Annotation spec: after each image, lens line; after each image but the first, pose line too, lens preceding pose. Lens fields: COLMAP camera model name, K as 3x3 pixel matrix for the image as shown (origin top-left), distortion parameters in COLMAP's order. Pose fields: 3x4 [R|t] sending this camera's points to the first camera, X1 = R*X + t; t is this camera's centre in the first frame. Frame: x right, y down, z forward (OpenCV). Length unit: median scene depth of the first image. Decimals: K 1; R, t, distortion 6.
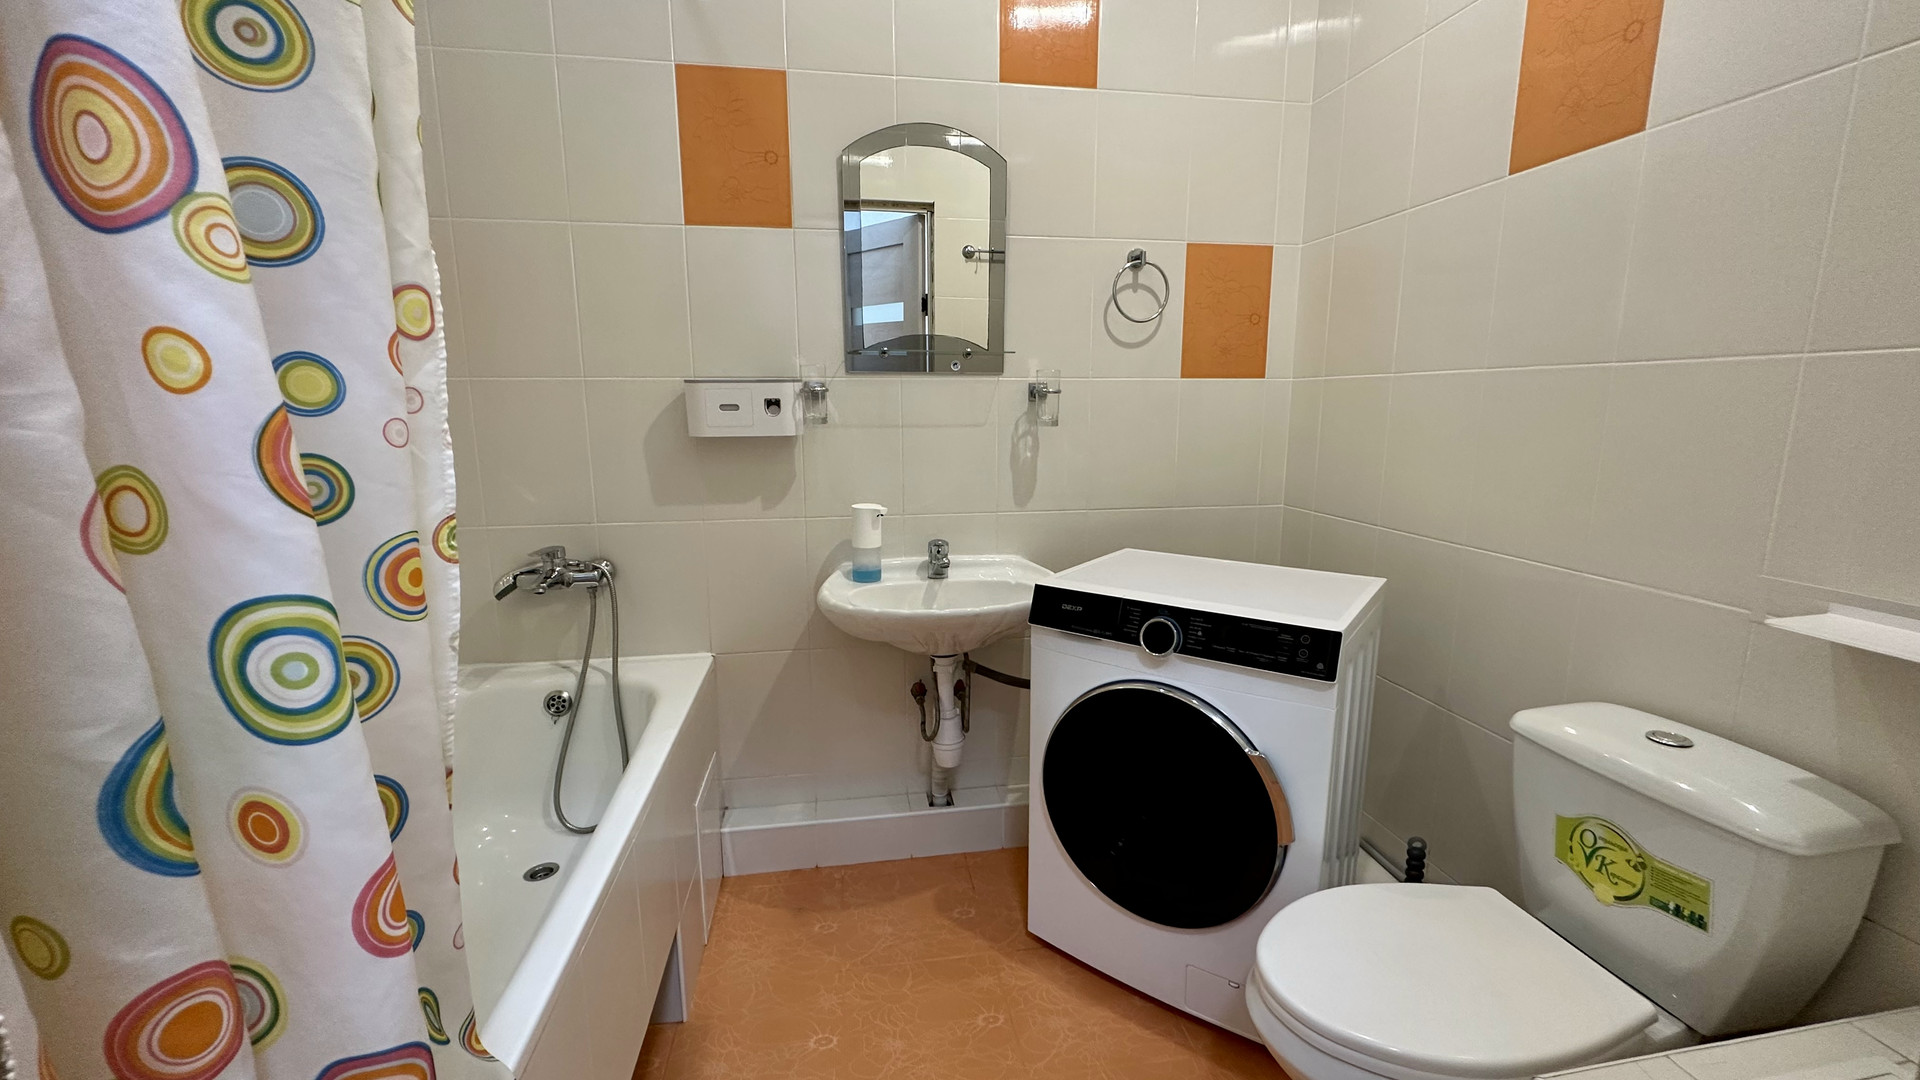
lens RADIAL K [[764.7, 0, 968.1], [0, 764.7, 541.7], [0, 0, 1]] dist [0.001374, 0.000252]
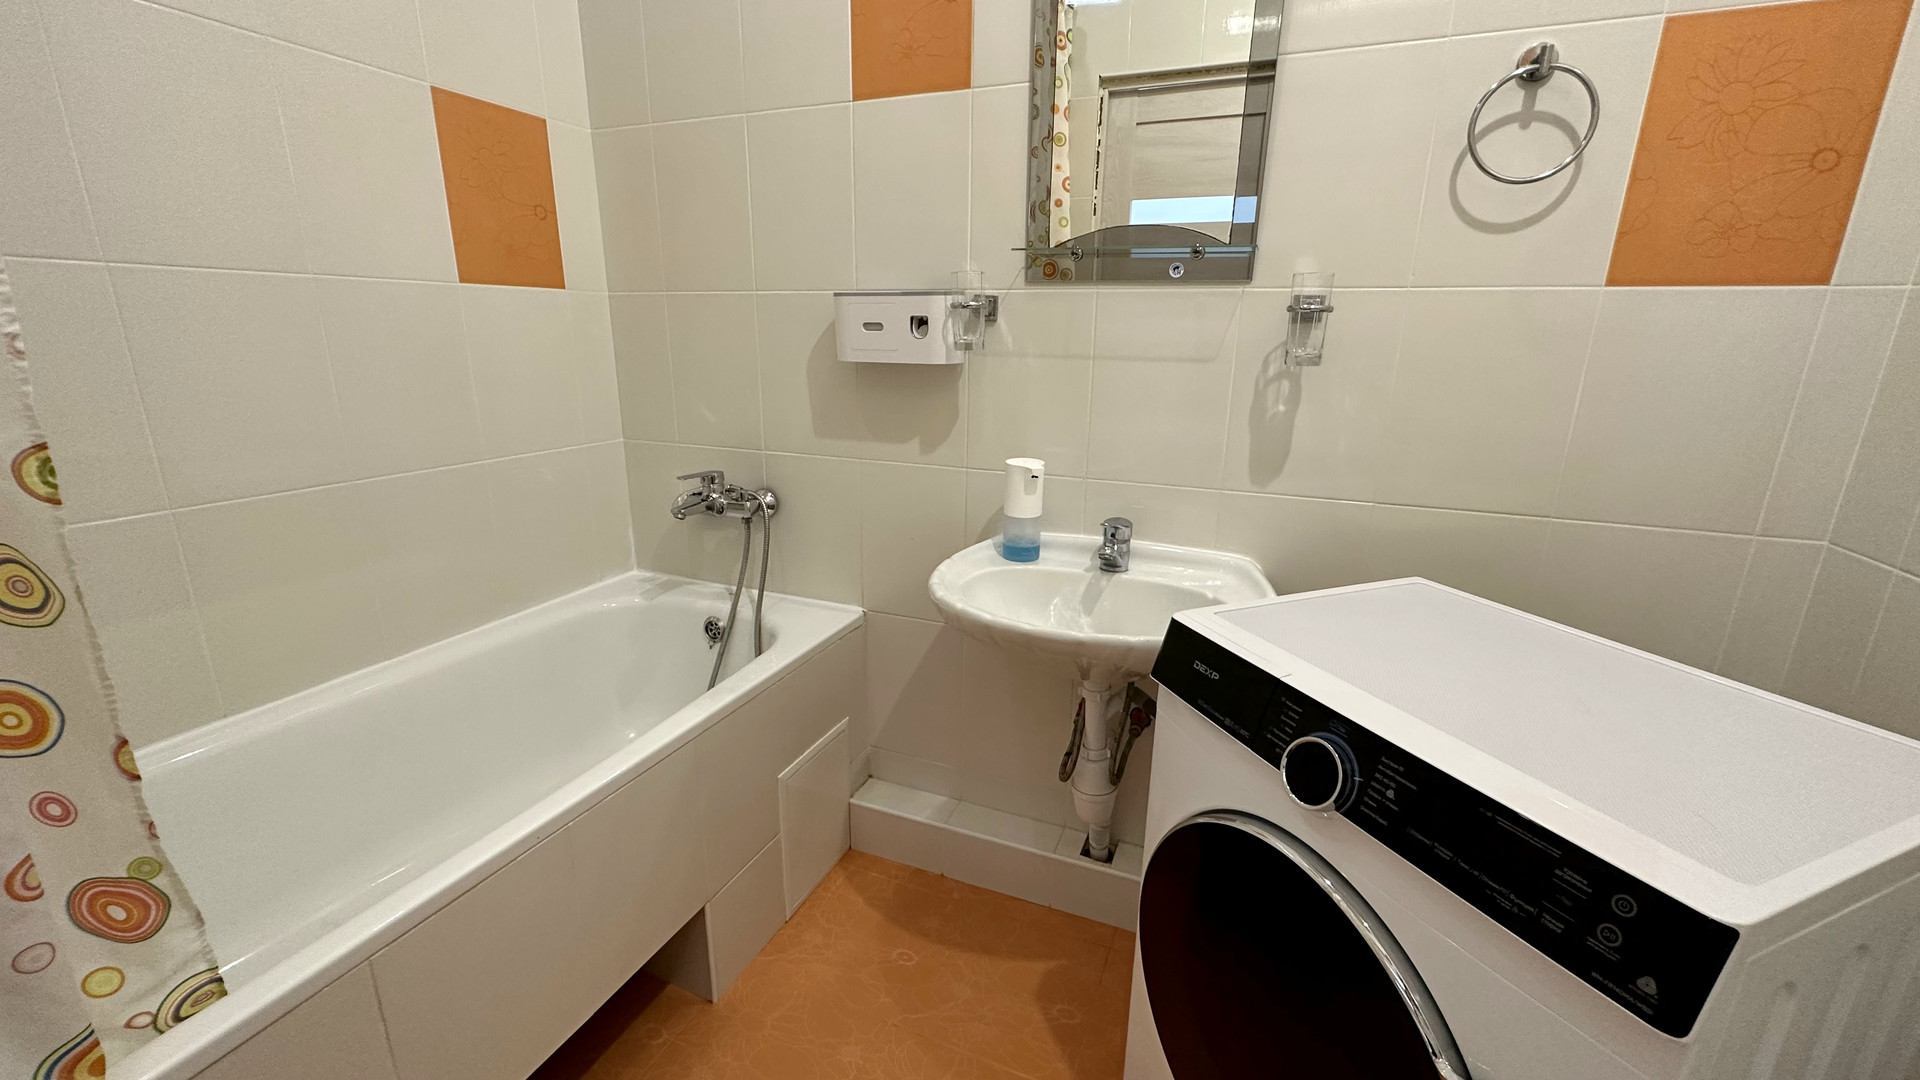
lens RADIAL K [[764.7, 0, 970.3], [0, 764.7, 539.6], [0, 0, 1]] dist [0.001374, 0.000252]
pose [[0.848658, 0.155930, -0.505437, 0.216073], [-0.111504, 0.986826, 0.117220, -0.053257], [0.517056, -0.043121, 0.854864, 0.316571]]
